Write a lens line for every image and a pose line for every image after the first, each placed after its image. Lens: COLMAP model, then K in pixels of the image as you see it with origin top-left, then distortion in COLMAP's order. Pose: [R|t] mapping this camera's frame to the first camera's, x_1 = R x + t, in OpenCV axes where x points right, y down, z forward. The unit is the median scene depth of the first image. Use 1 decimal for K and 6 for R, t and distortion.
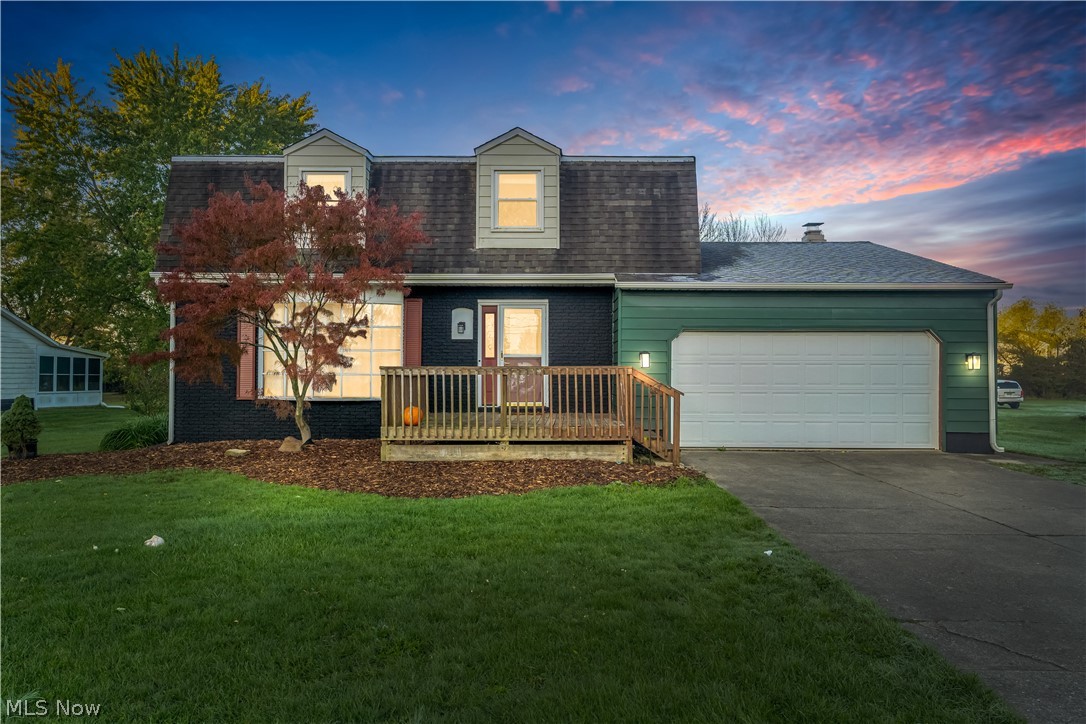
lens RADIAL K [[651.0, 0, 548.8], [0, 651.0, 362.9], [0, 0, 1]] dist [-0.005196, 0.000049]
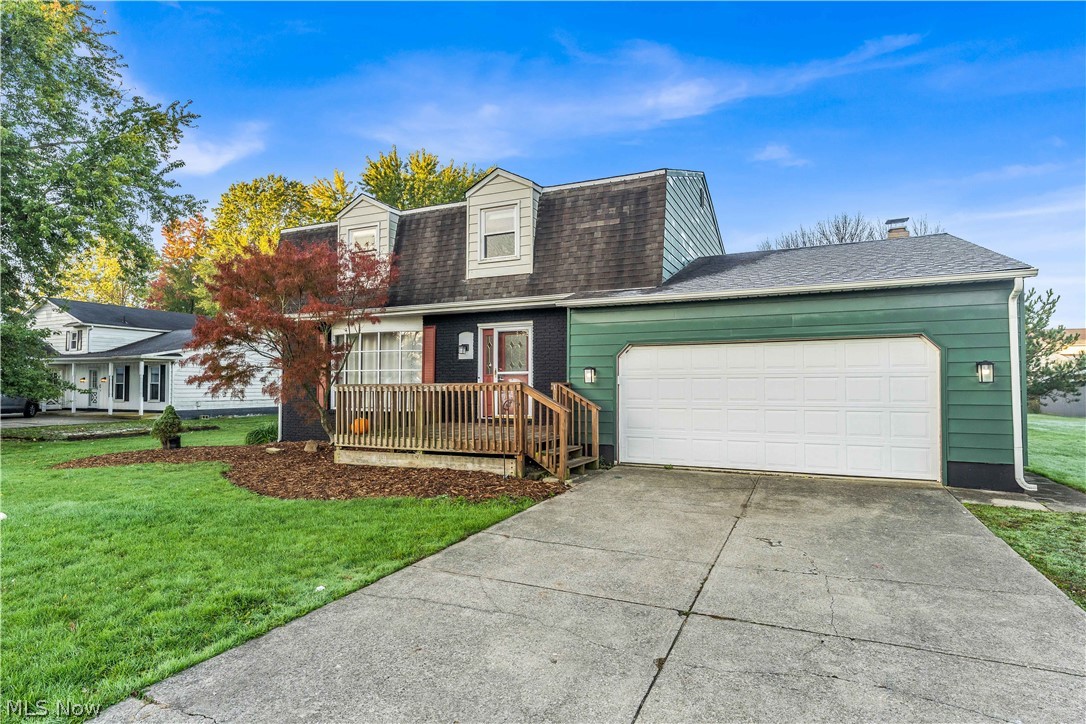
lens RADIAL K [[552.3, 0, 536.4], [0, 552.3, 368.6], [0, 0, 1]] dist [0.000933, -0.000312]
pose [[0.919903, -0.017969, -0.391733, 0.373437], [0.011839, 0.999767, -0.018057, -0.000586], [0.391966, 0.011973, 0.919902, 0.157729]]
